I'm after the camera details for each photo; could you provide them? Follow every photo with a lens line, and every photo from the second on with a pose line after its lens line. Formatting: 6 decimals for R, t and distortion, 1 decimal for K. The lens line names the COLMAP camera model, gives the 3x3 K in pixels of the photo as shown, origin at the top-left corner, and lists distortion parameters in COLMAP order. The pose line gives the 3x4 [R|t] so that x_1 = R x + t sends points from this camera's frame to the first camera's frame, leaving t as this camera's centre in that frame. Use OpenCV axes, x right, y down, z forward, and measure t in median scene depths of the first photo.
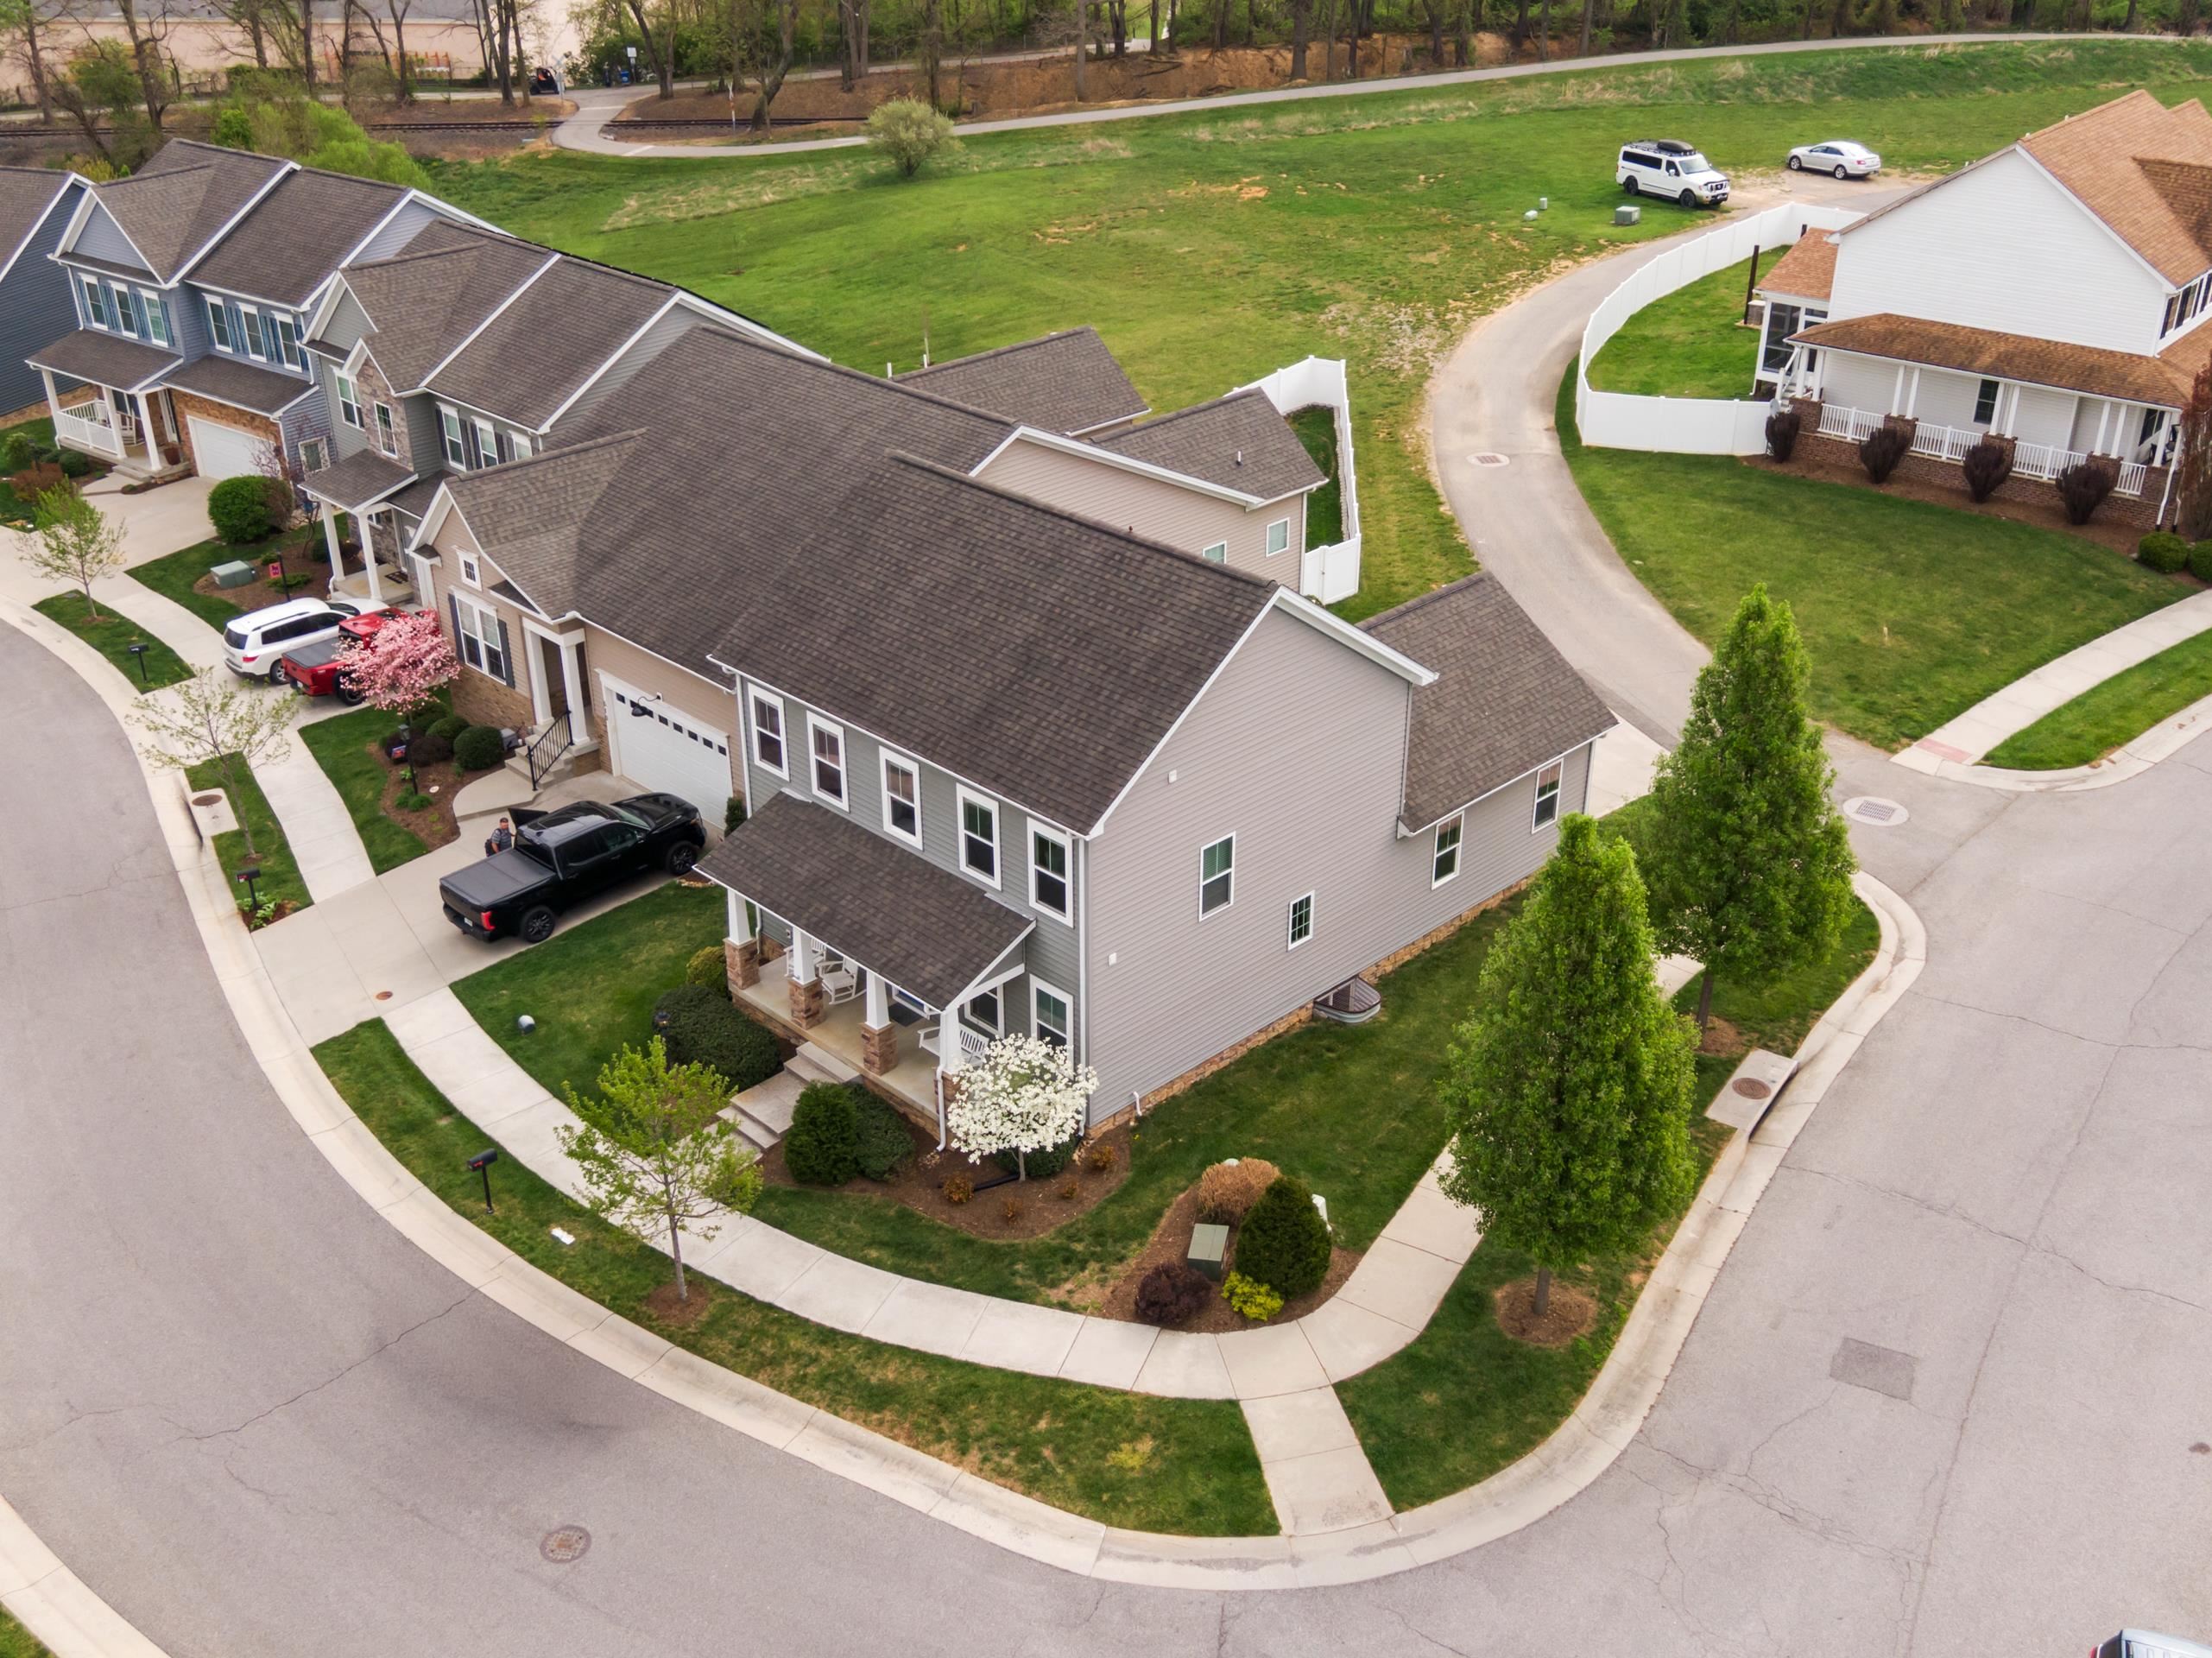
lens RADIAL K [[2231.3, 0, 1106.0], [0, 2231.3, 829.0], [0, 0, 1]] dist [0.012150, 0.007150]
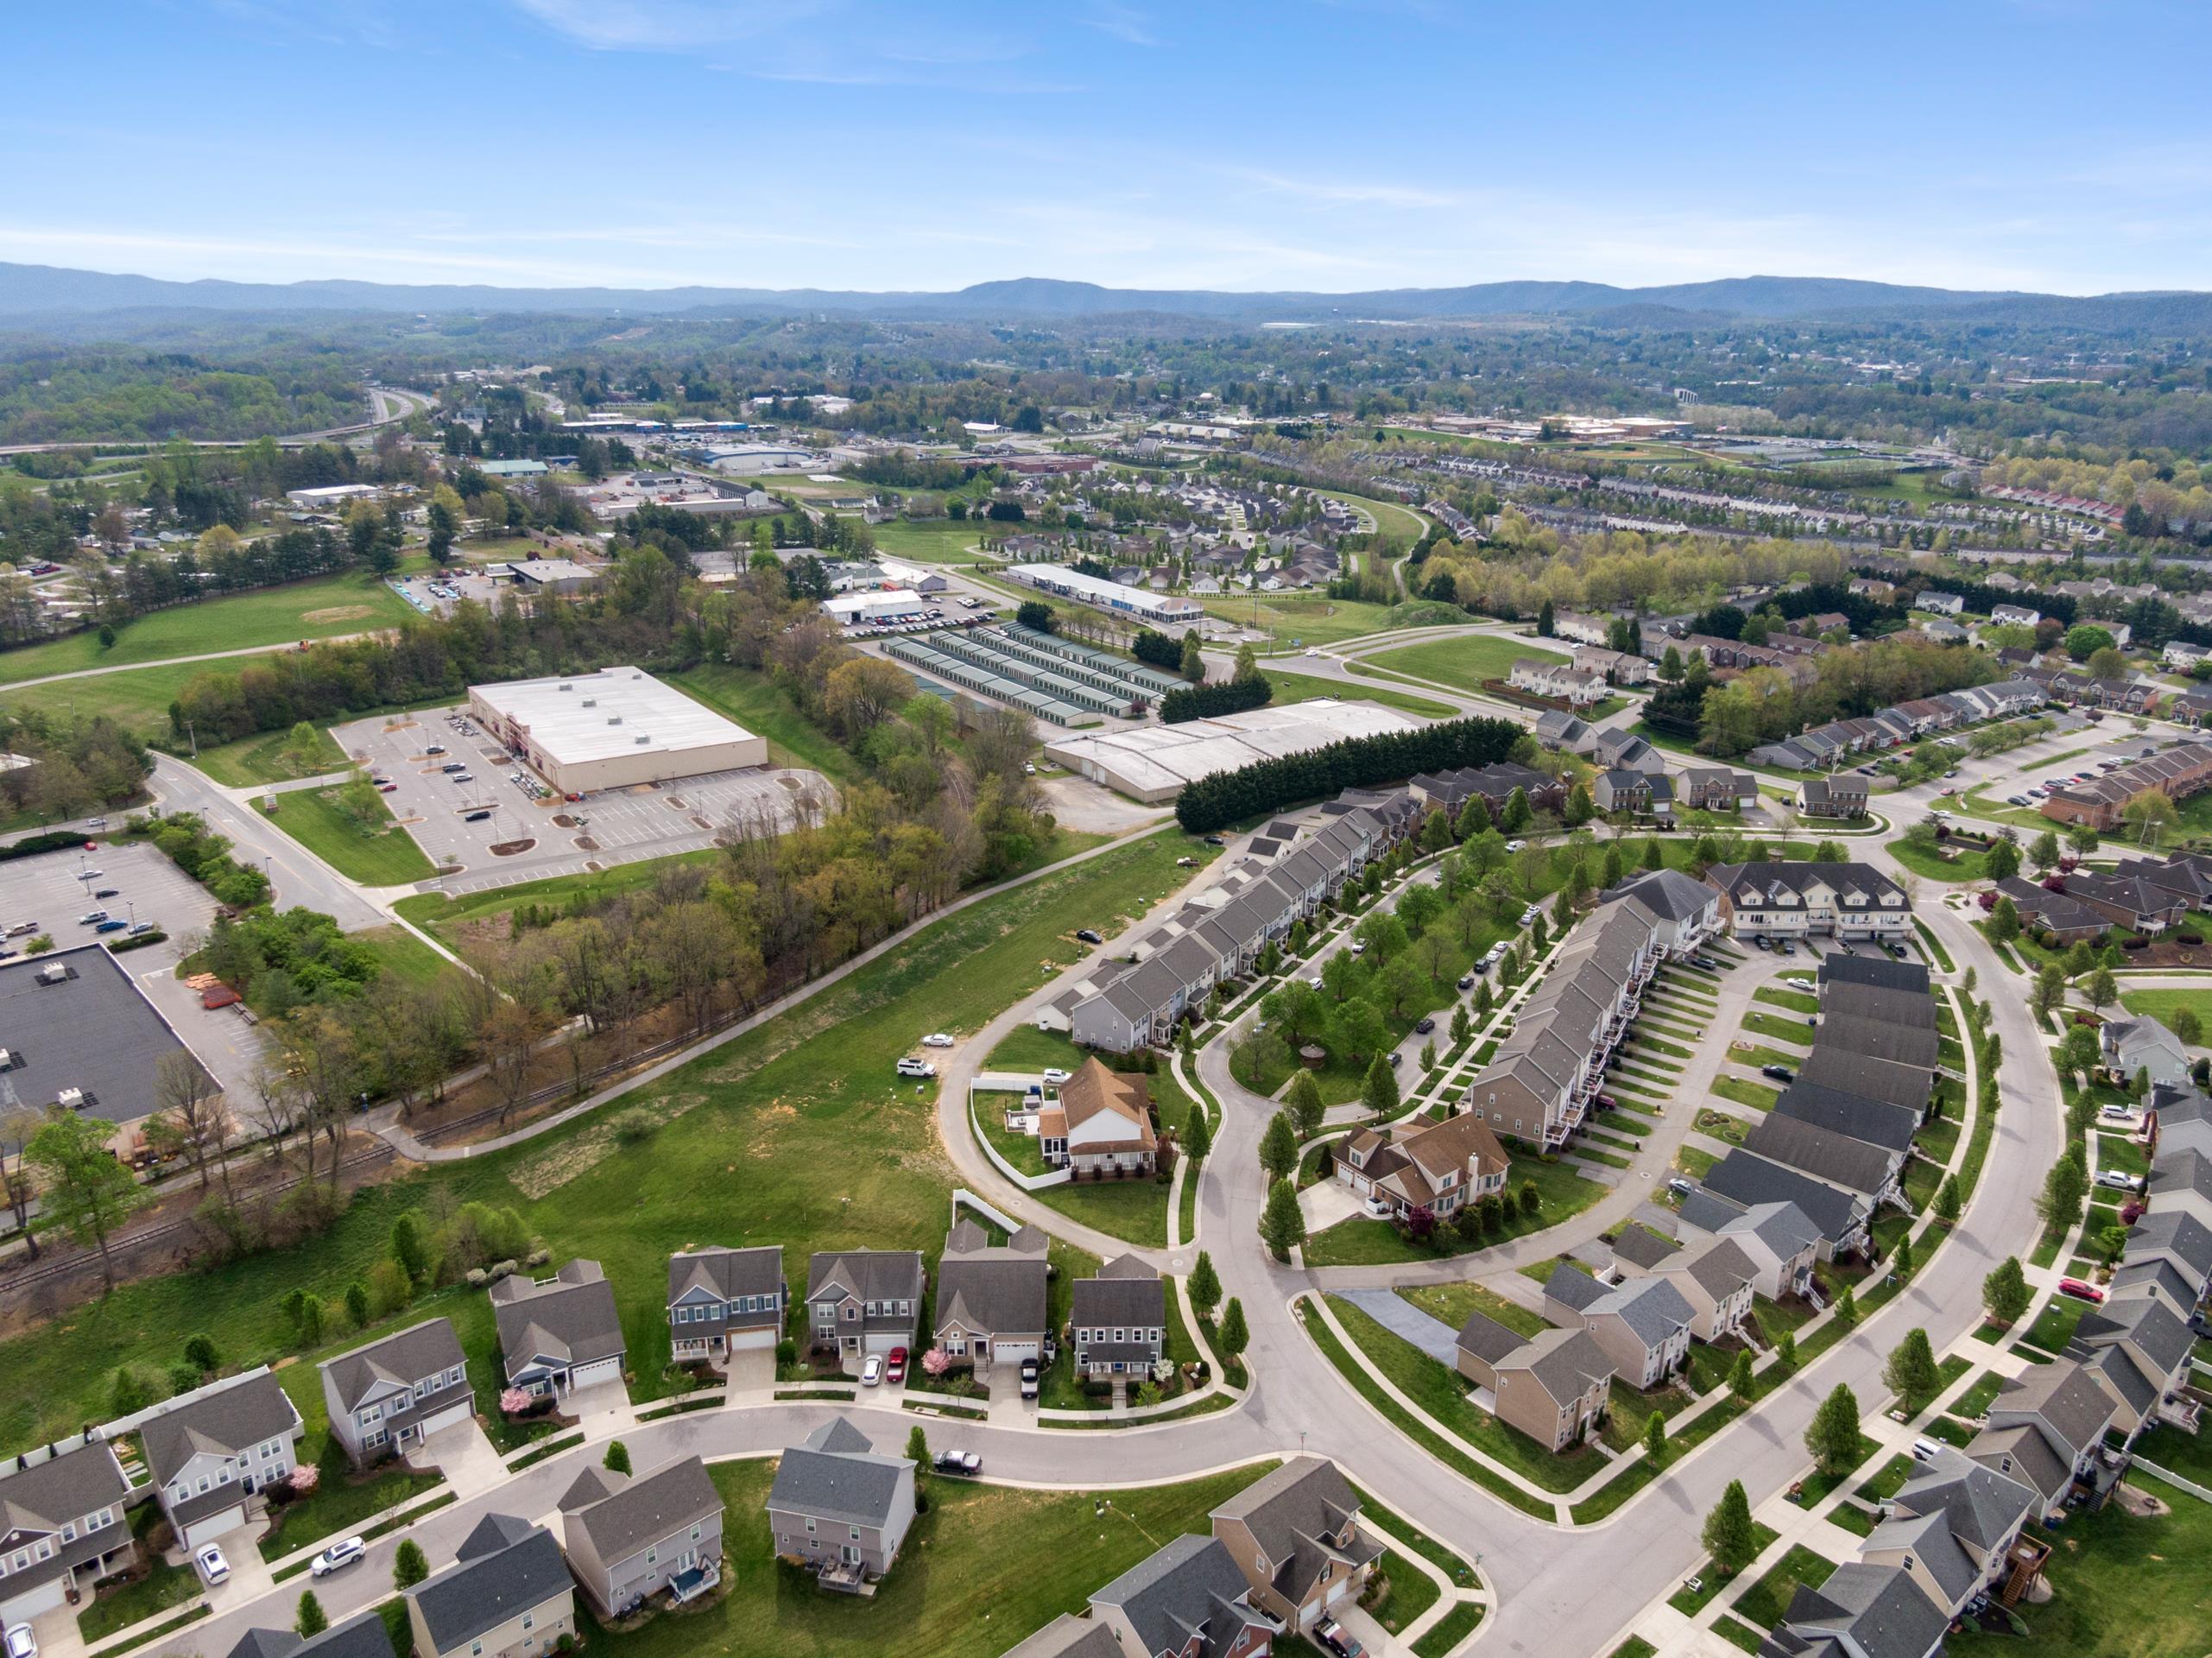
lens RADIAL K [[1570.3, 0, 1106.0], [0, 1570.3, 829.0], [0, 0, 1]] dist [0.052763, -0.091223]
pose [[0.691511, -0.226173, 0.686046, -2.205672], [0.331565, 0.943145, -0.023275, -0.984698], [-0.641776, 0.243564, 0.727186, -1.986891]]
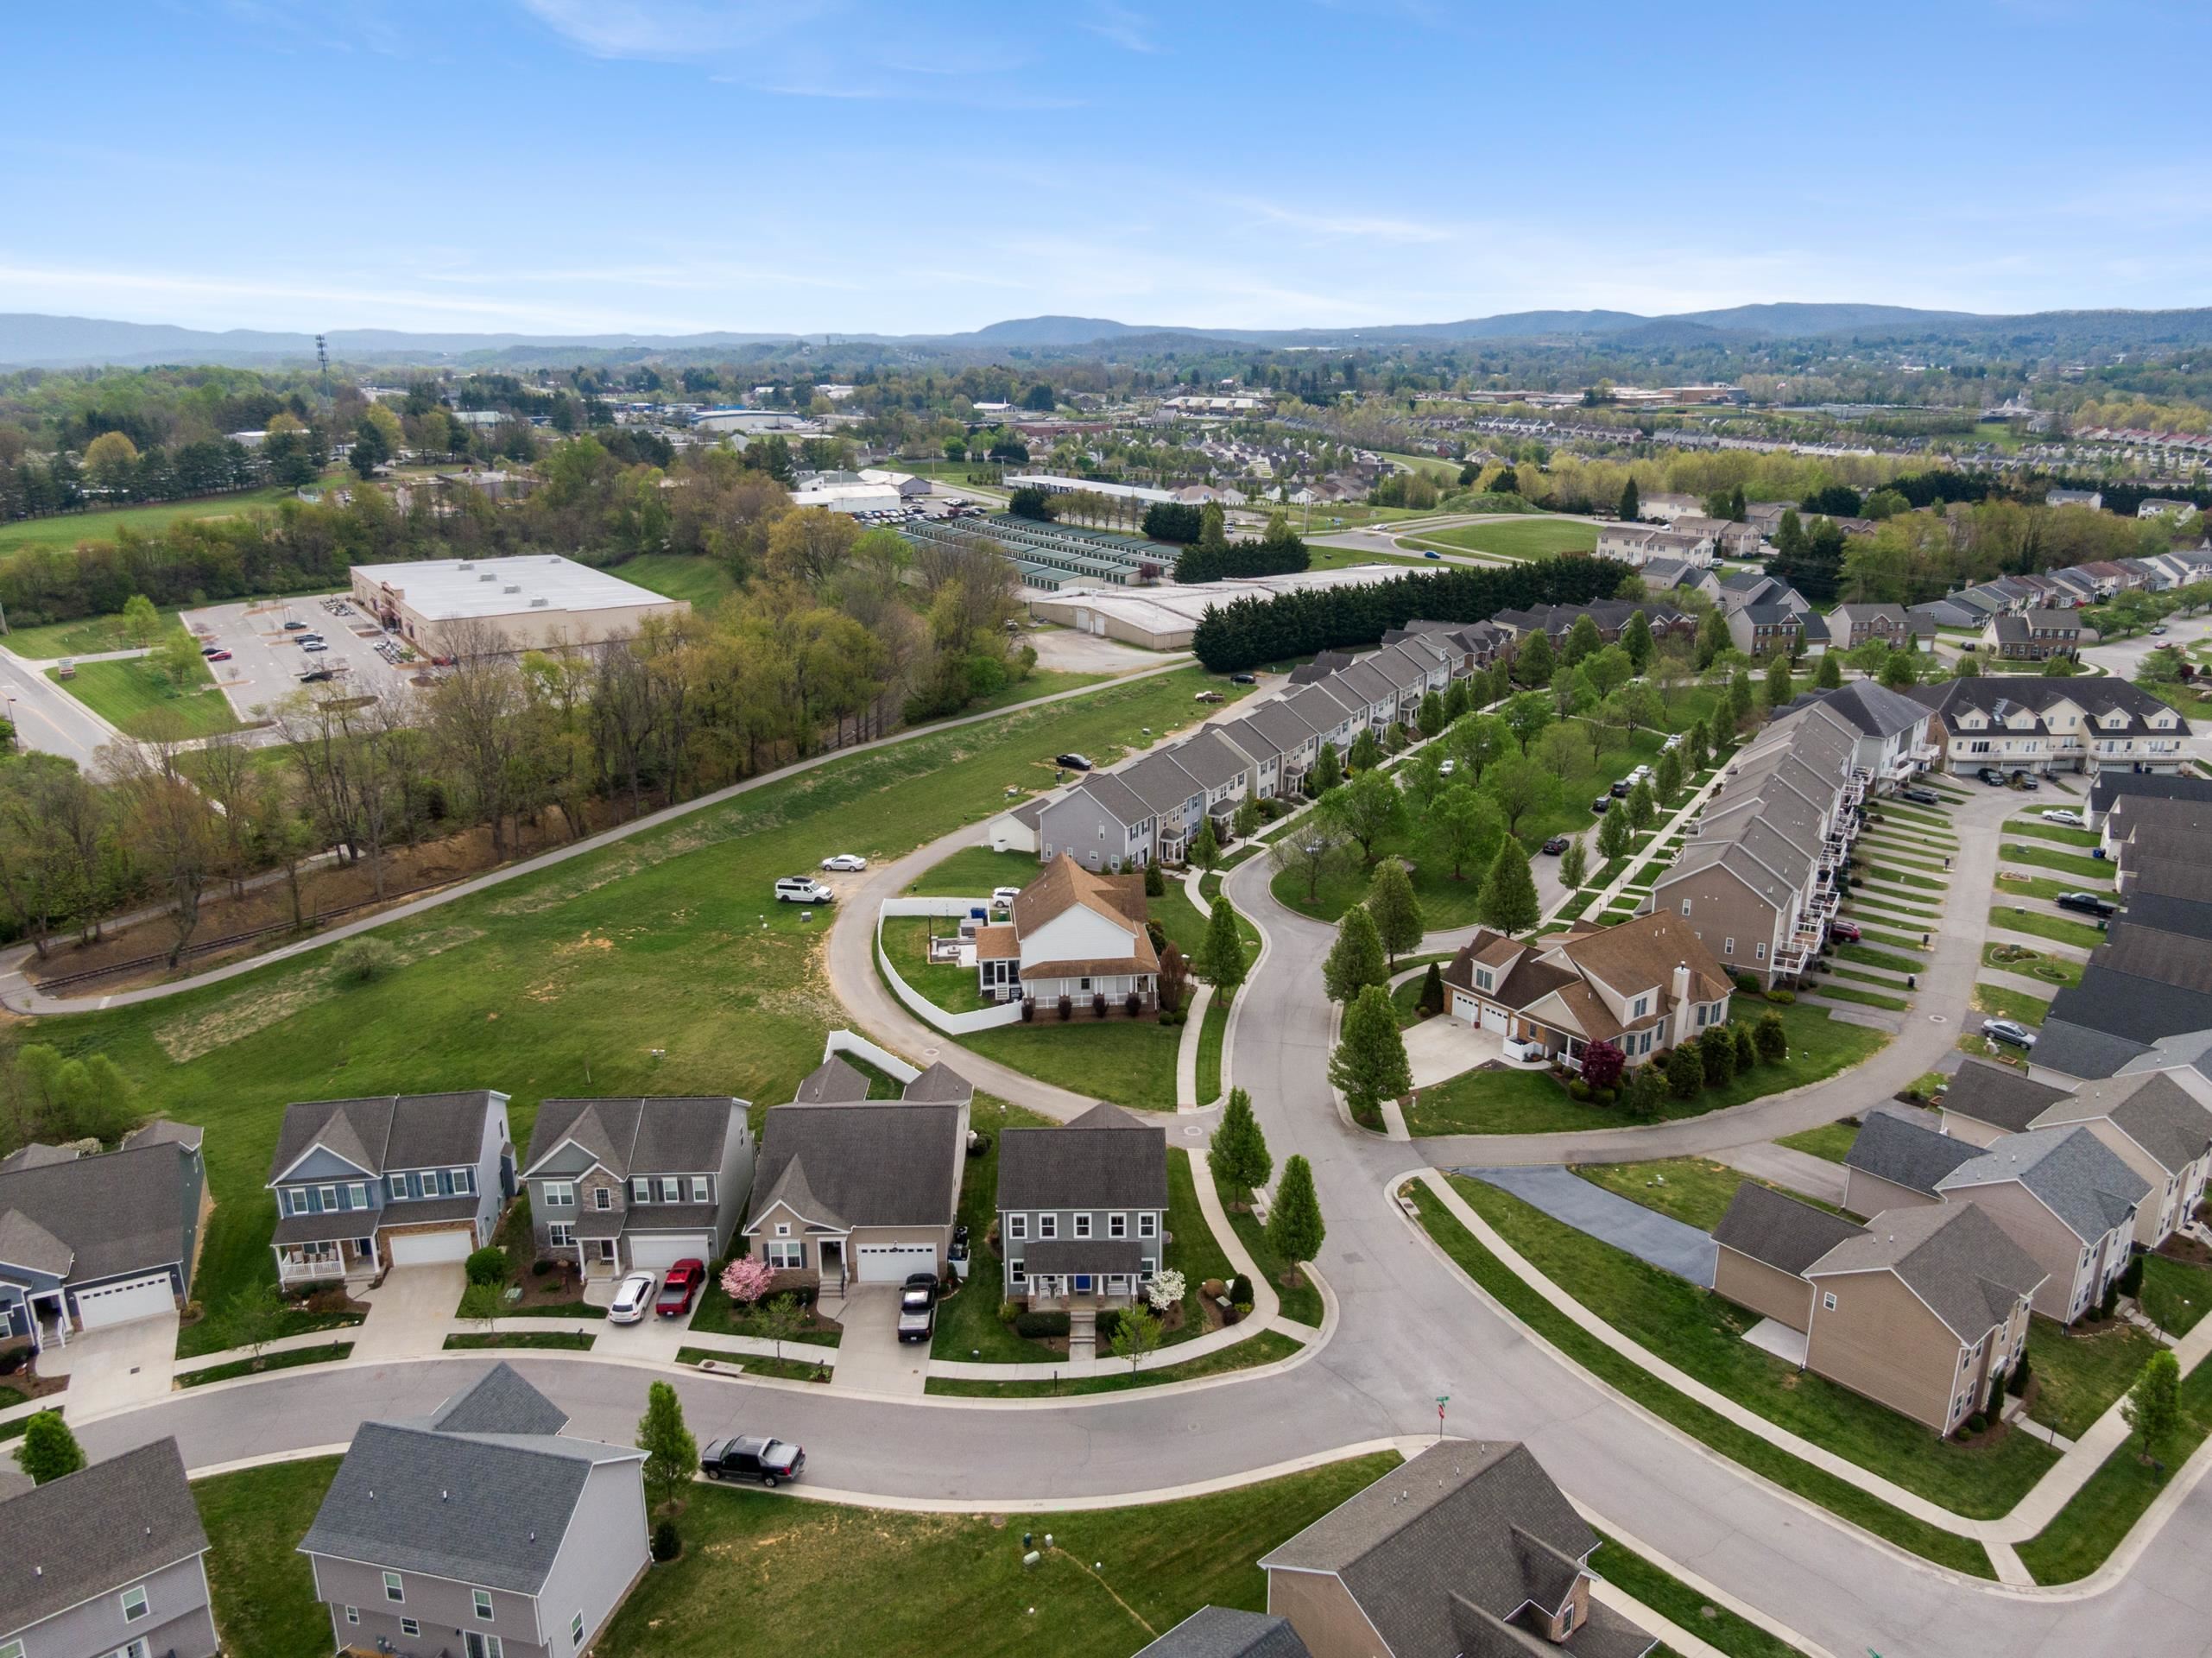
lens RADIAL K [[1571.8, 0, 1113.2], [0, 1571.8, 842.6], [0, 0, 1]] dist [0.037282, -0.052516]
pose [[0.697168, -0.218541, 0.682786, -1.209408], [0.336114, 0.940882, -0.042043, -0.345298], [-0.633233, 0.258805, 0.729408, -0.715114]]
